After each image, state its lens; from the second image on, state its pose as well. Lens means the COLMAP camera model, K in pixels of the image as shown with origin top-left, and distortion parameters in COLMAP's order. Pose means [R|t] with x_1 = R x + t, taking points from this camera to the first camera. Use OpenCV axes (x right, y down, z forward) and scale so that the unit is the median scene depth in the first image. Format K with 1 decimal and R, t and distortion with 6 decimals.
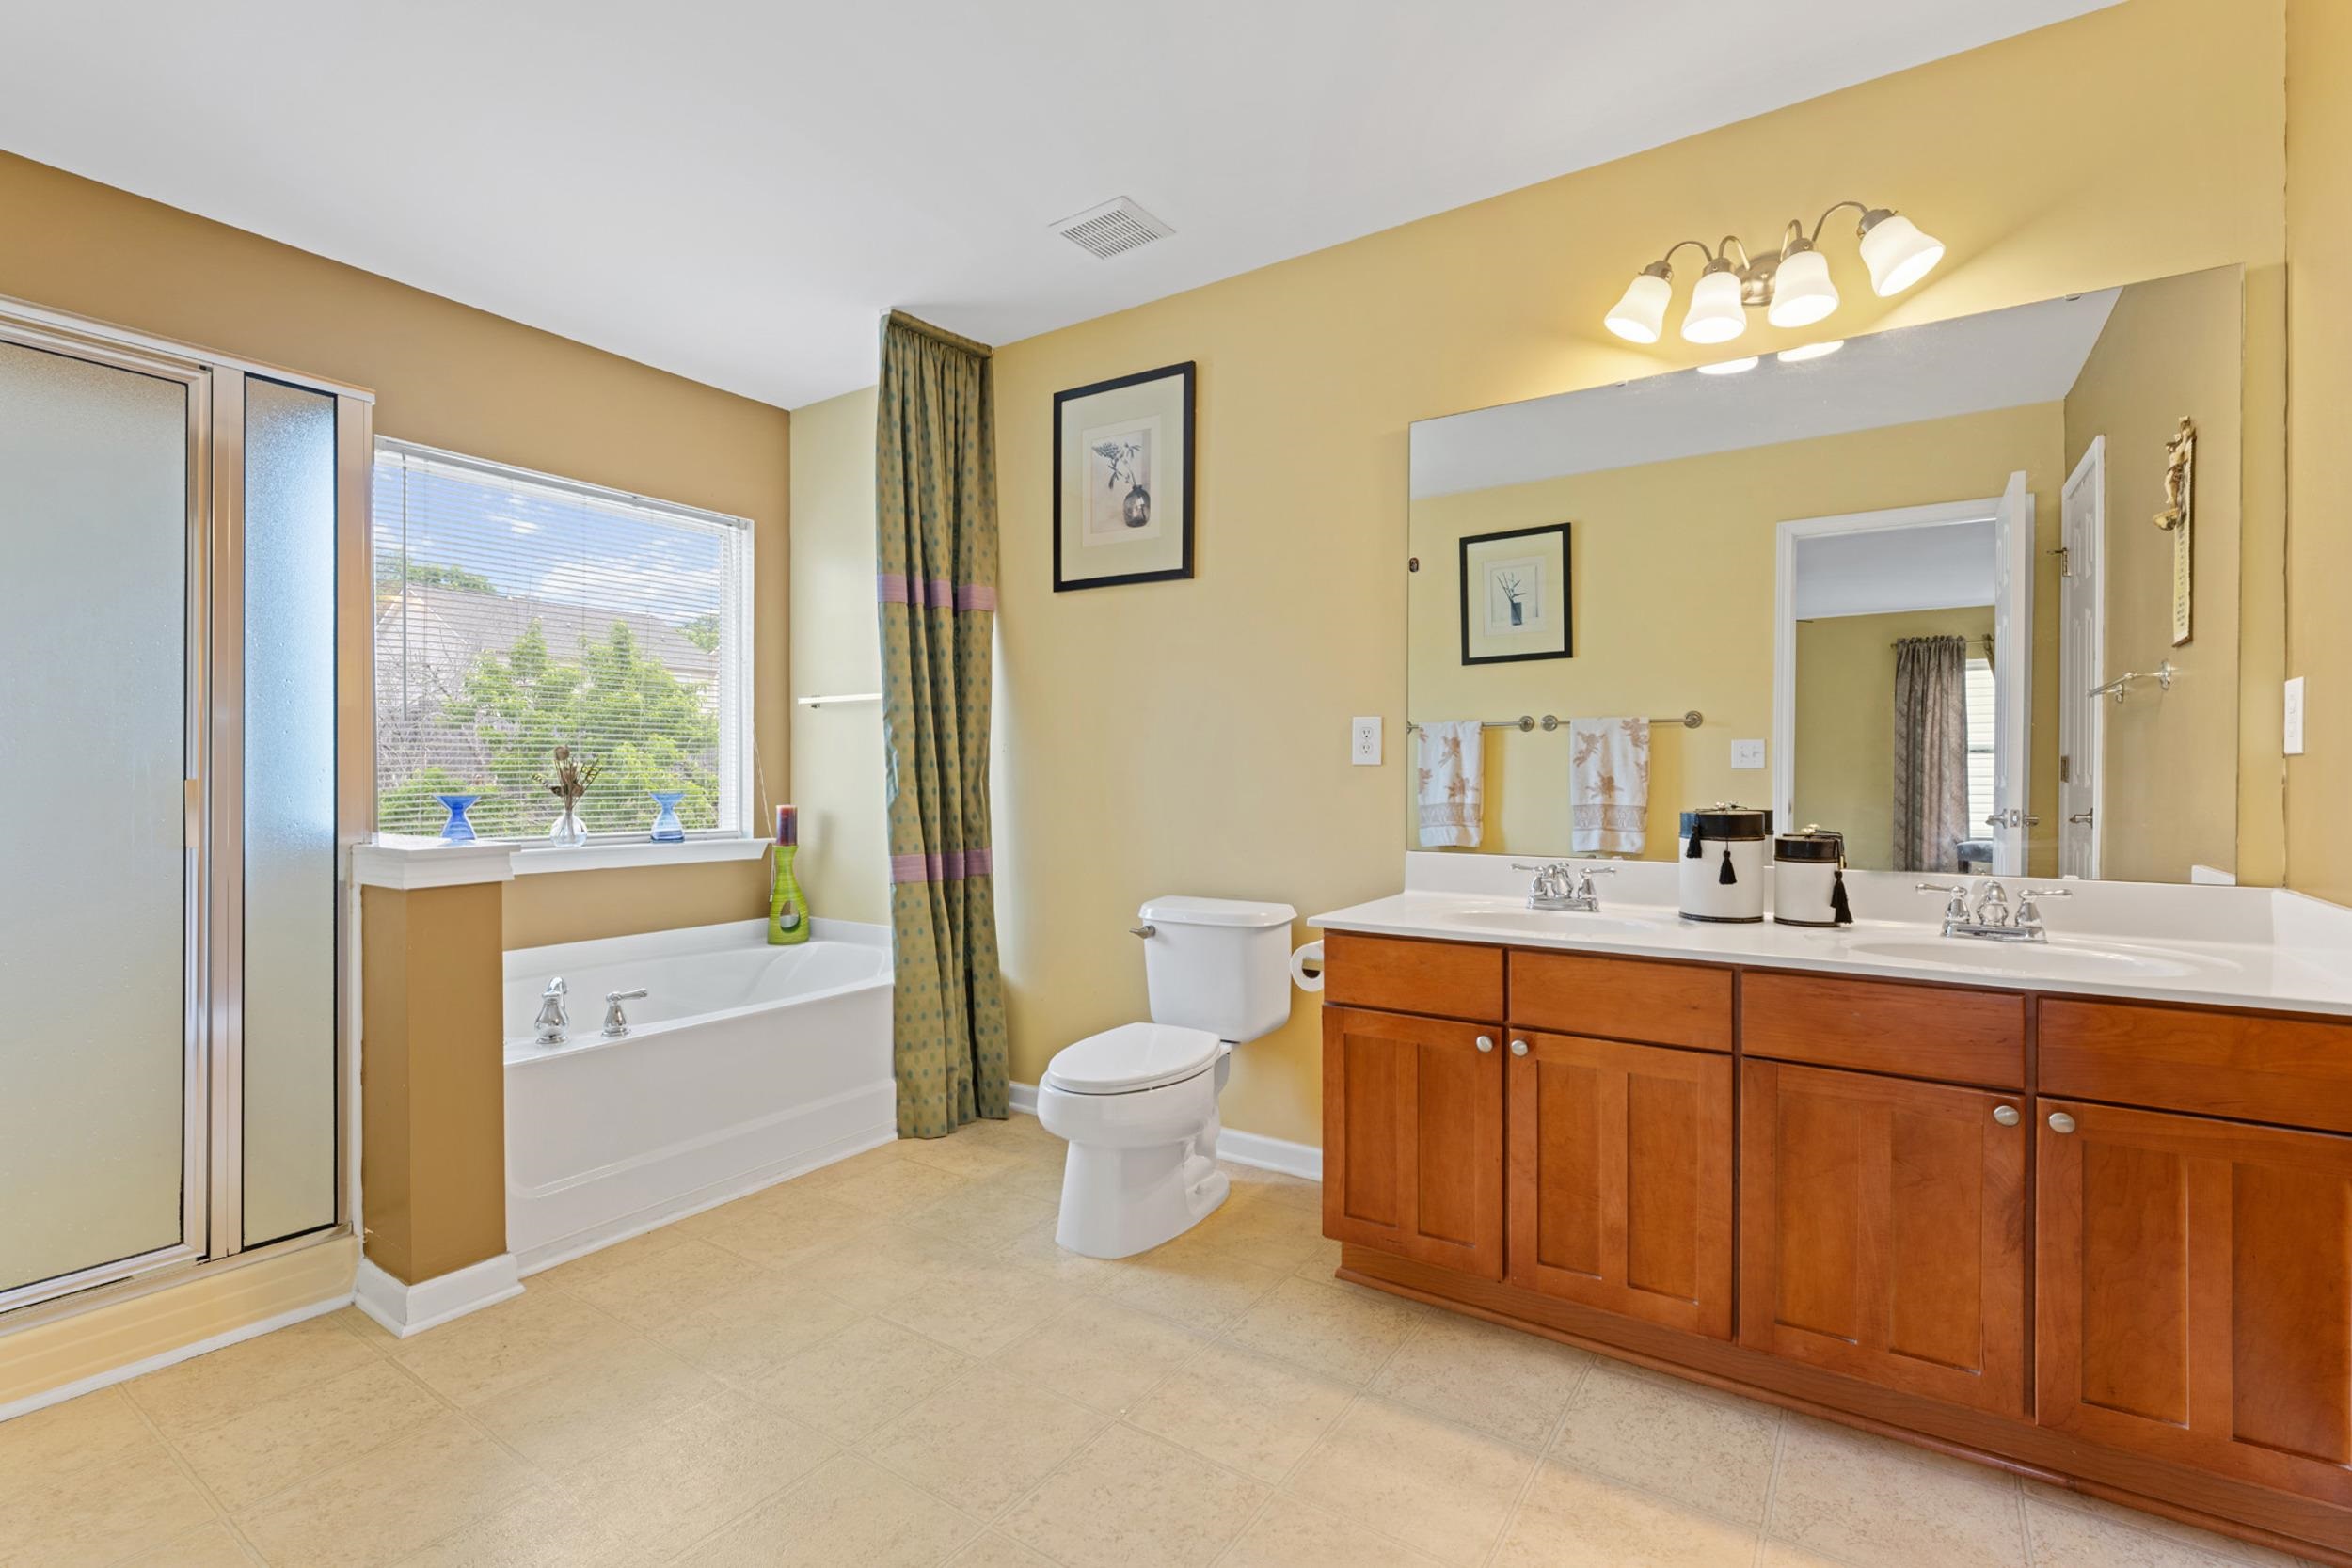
lens RADIAL K [[1060.0, 0, 1174.4], [0, 1060.0, 784.6], [0, 0, 1]] dist [0.003285, 0.000015]
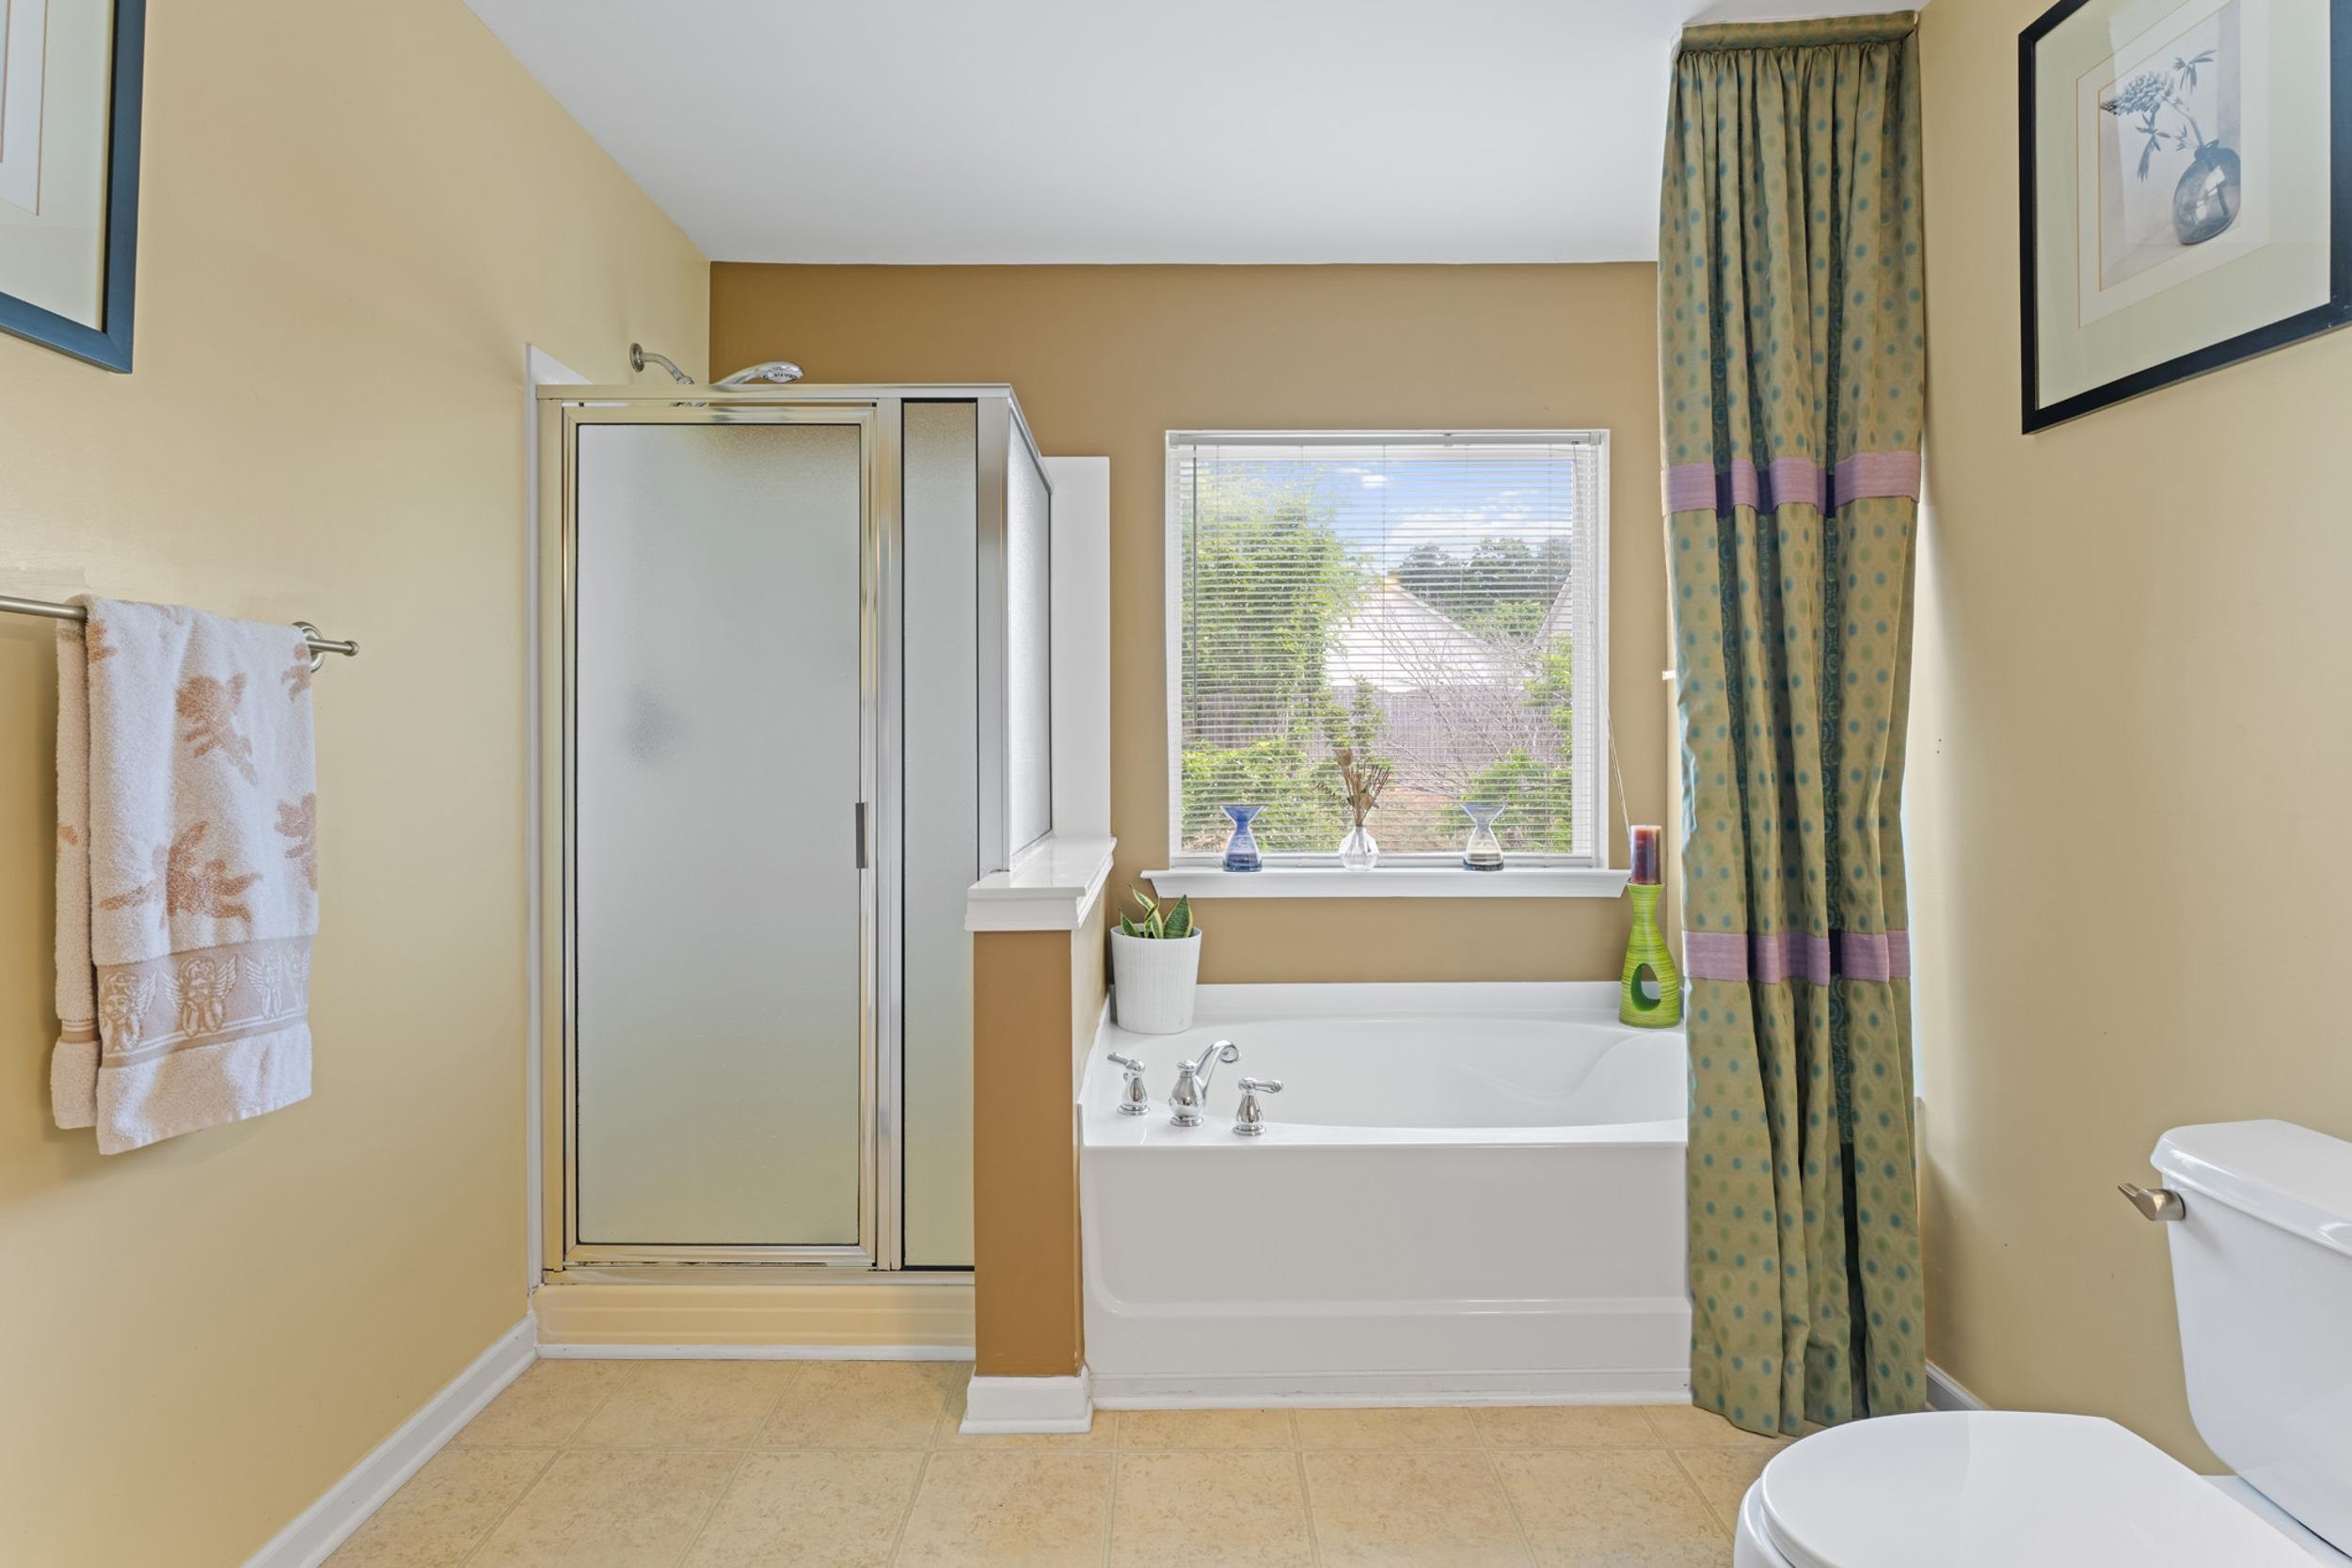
lens RADIAL K [[1166.5, 0, 1198.8], [0, 1166.5, 752.4], [0, 0, 1]] dist [-0.003647, 0.001441]
pose [[0.559596, -0.000118, -0.828766, 0.127006], [-0.001455, 0.999998, -0.001124, -0.033041], [0.828764, 0.001835, 0.559595, 0.391430]]
